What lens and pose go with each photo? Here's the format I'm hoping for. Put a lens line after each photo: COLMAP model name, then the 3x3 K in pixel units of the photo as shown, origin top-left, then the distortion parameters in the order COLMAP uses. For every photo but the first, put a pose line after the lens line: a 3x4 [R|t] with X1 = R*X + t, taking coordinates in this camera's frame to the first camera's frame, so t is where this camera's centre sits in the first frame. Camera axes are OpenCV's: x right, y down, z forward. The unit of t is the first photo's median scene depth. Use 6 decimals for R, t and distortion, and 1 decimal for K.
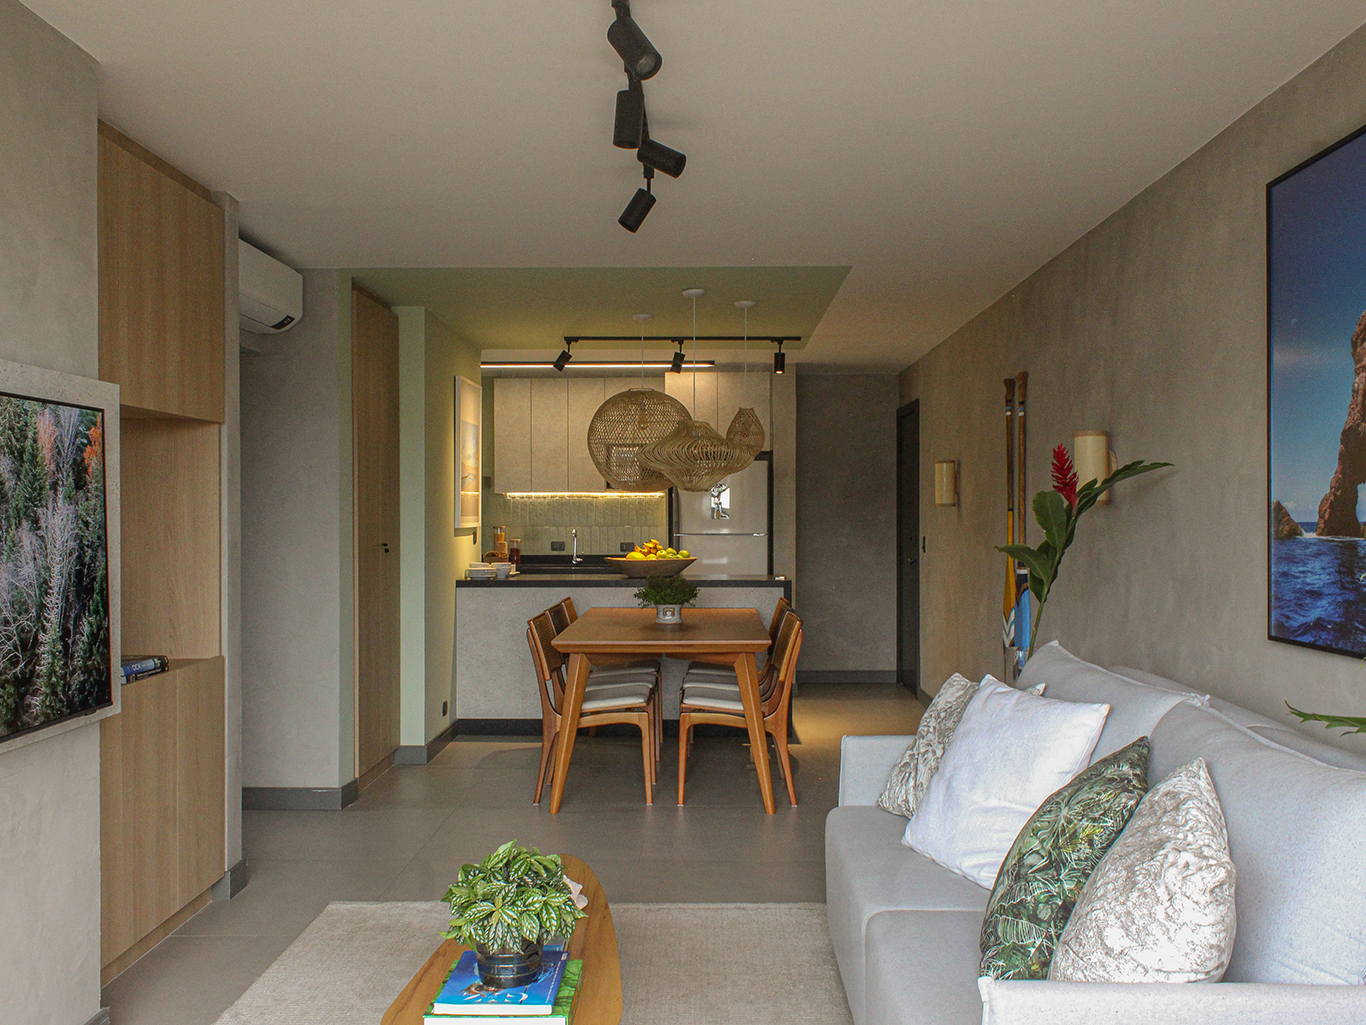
lens RADIAL K [[1260.8, 0, 672.0], [0, 1260.8, 514.1], [0, 0, 1]] dist [0.014969, 0.000000]
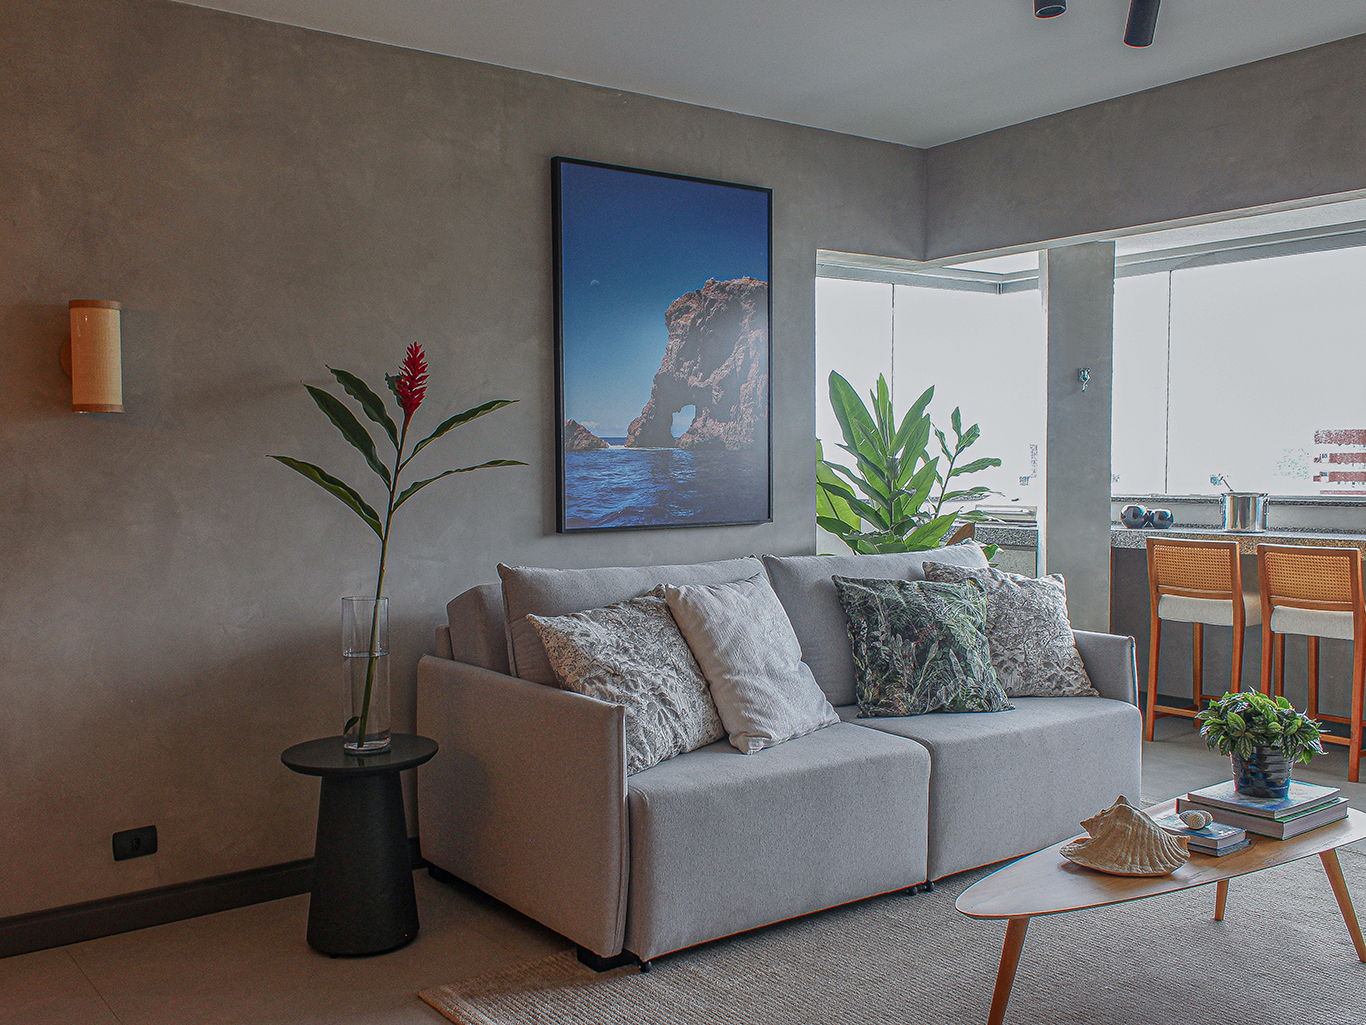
lens RADIAL K [[1260.8, 0, 655.5], [0, 1260.8, 541.2], [0, 0, 1]] dist [0.014969, 0.000000]
pose [[-0.596977, -0.043027, 0.801104, -0.655594], [0.007884, 0.998198, 0.059488, 0.039959], [-0.802220, 0.041829, -0.595562, 1.913198]]
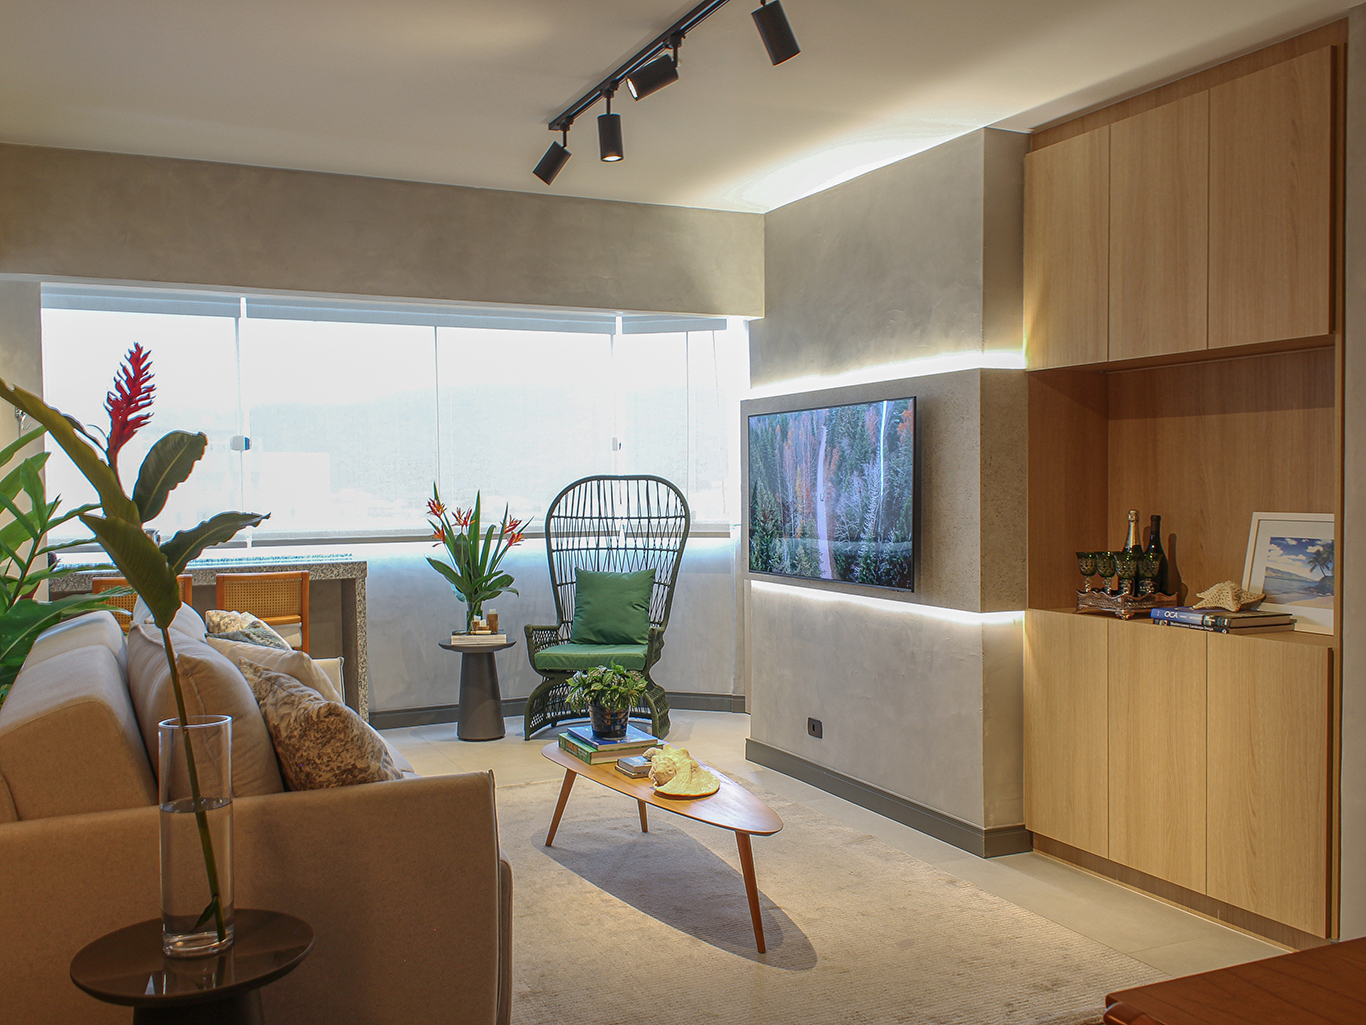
lens RADIAL K [[1260.8, 0, 683.1], [0, 1260.8, 511.5], [0, 0, 1]] dist [0.014969, 0.000000]
pose [[-0.897665, 0.023902, -0.440029, 0.485655], [0.012937, 0.999527, 0.027902, 0.009035], [0.440488, 0.019354, -0.897550, 2.332522]]
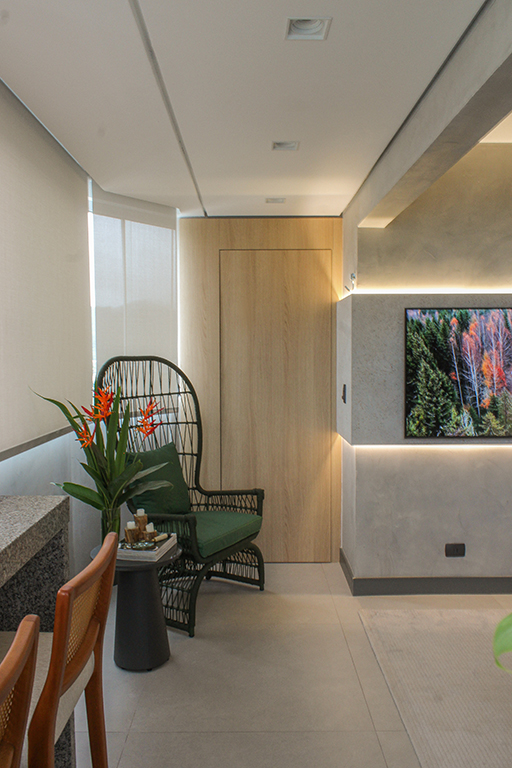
lens RADIAL K [[617.0, 0, 257.1], [0, 617.0, 377.7], [0, 0, 1]] dist [-0.007424, -0.002773]
pose [[0.032034, 0.043504, -0.998540, 0.669543], [-0.001661, 0.999053, 0.043473, -0.003744], [0.999485, 0.000266, 0.032076, 0.302256]]
